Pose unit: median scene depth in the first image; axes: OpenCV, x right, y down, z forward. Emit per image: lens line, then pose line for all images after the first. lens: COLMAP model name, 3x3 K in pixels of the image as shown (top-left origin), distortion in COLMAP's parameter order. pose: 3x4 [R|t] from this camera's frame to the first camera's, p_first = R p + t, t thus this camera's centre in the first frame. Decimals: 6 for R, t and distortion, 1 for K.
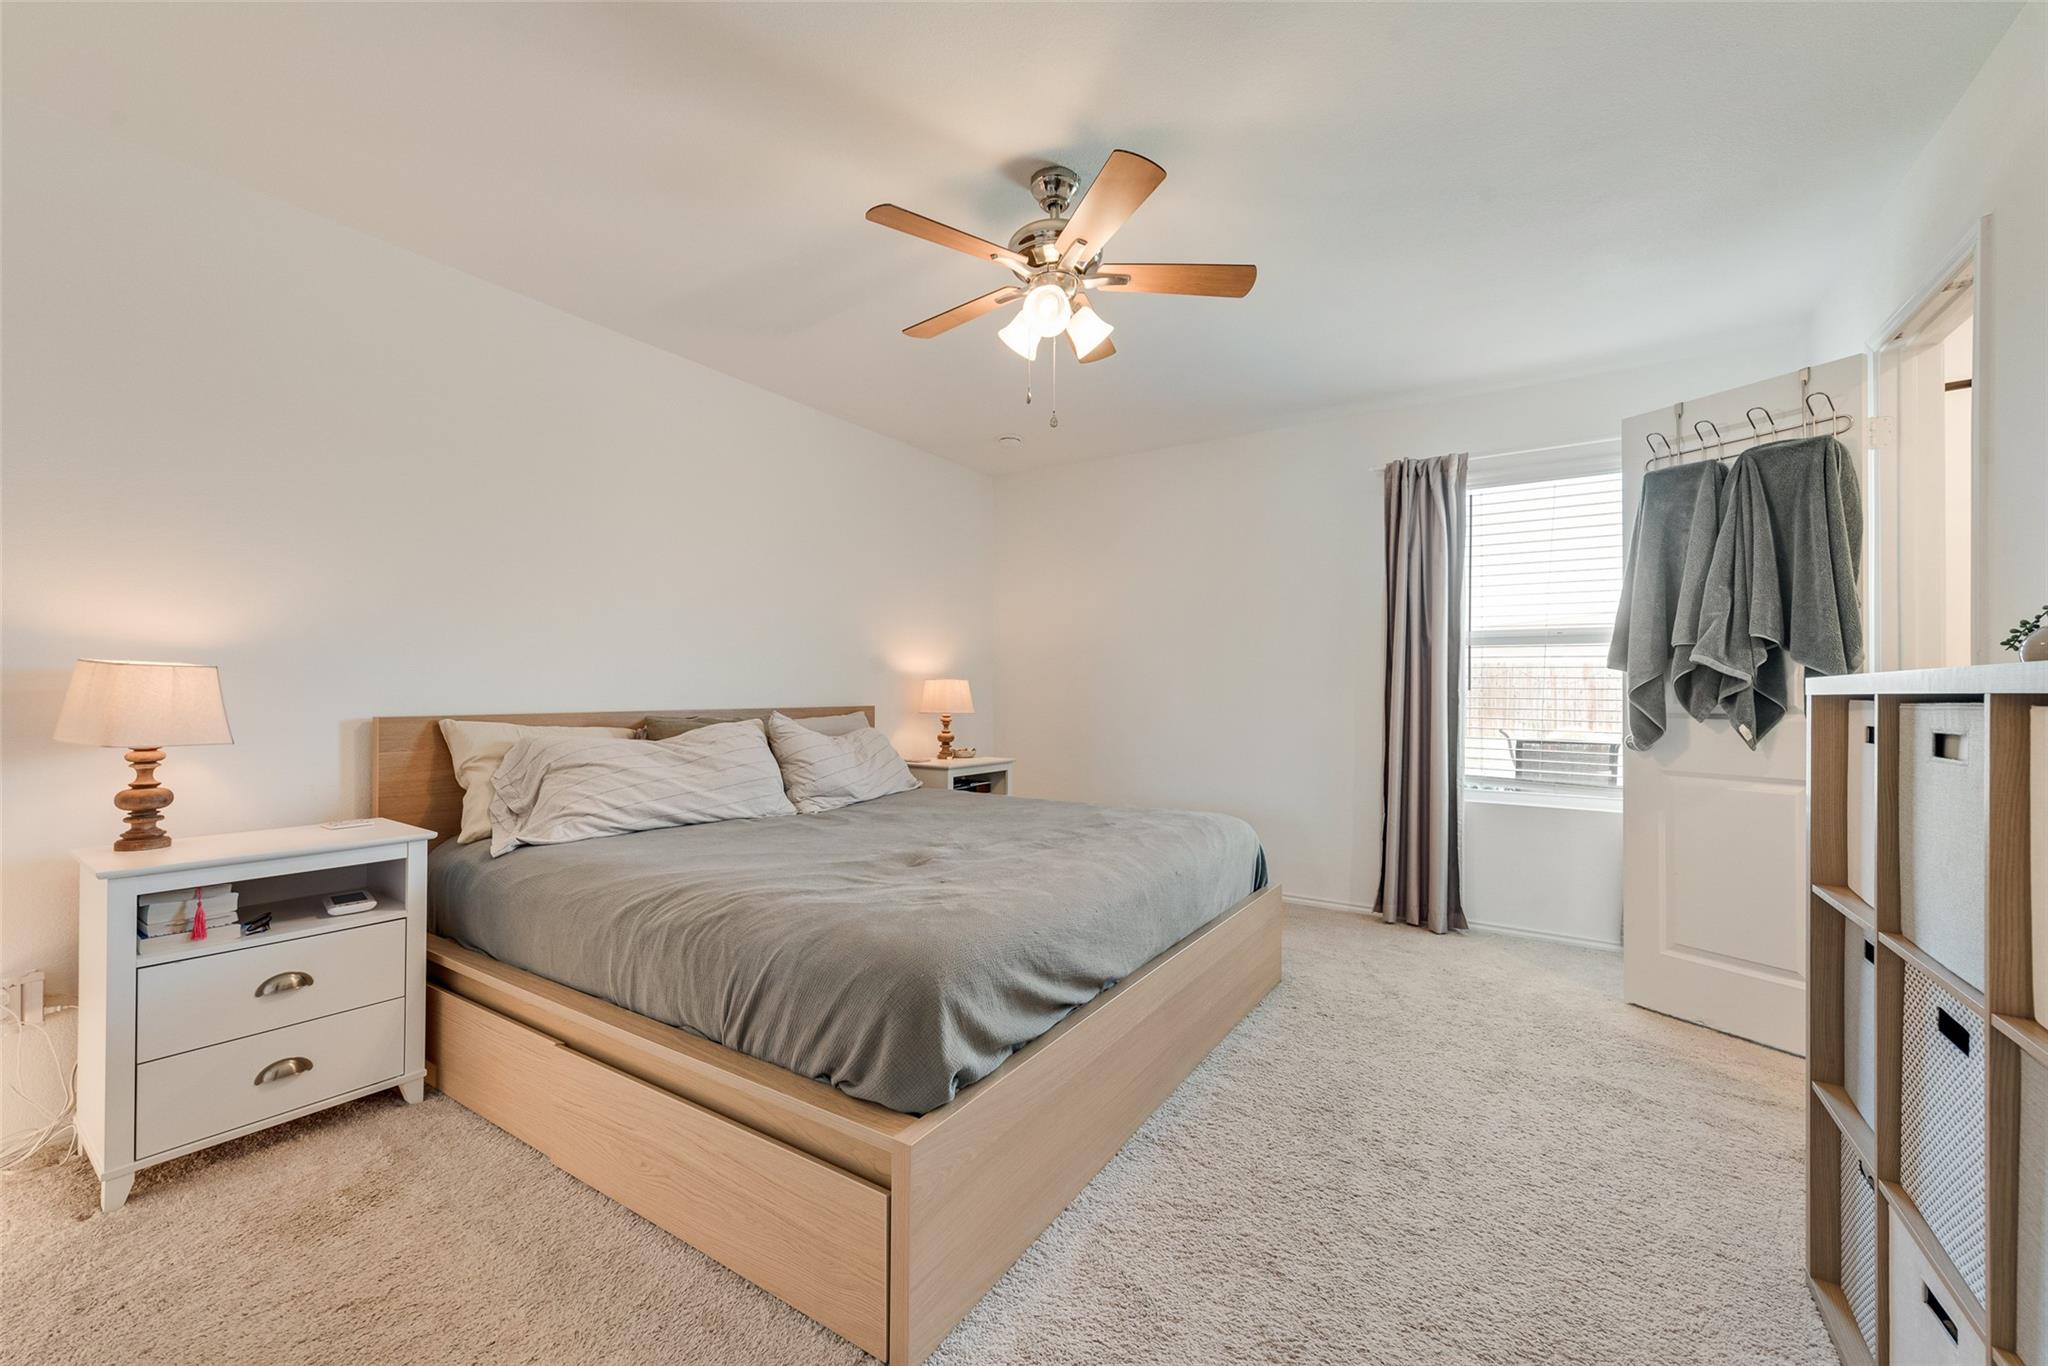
lens RADIAL K [[806.2, 0, 1031.1], [0, 806.2, 690.4], [0, 0, 1]] dist [0.008923, -0.002093]
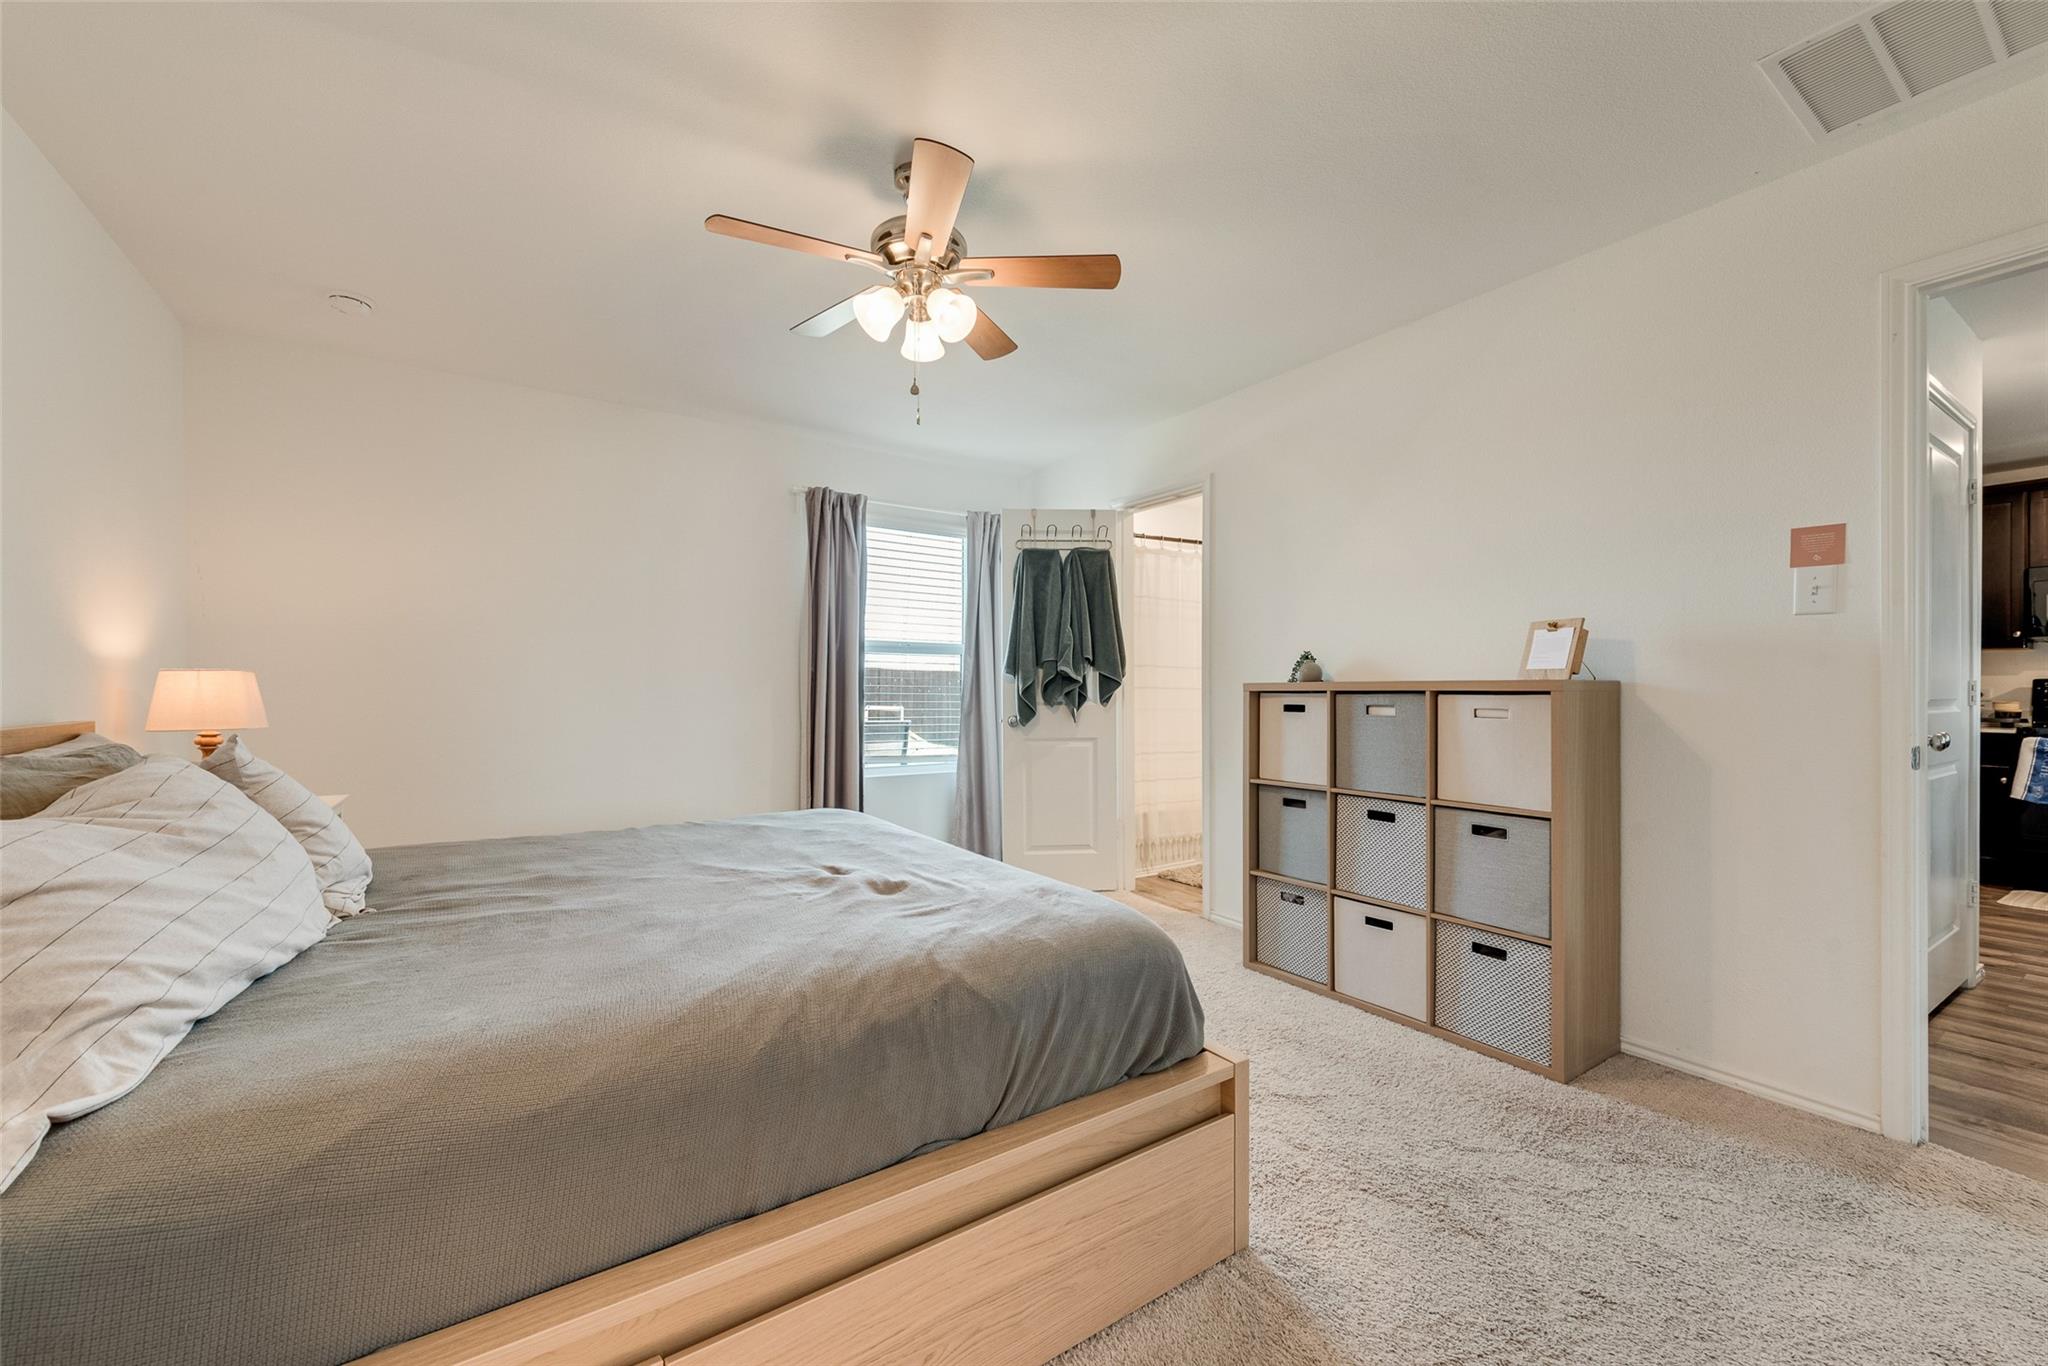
lens RADIAL K [[806.2, 0, 1026.8], [0, 806.2, 686.2], [0, 0, 1]] dist [0.008923, -0.002093]
pose [[0.390701, -0.001479, 0.920516, -0.722183], [0.001080, 0.999999, 0.001148, -0.005667], [-0.920517, 0.000546, 0.390702, 0.419619]]
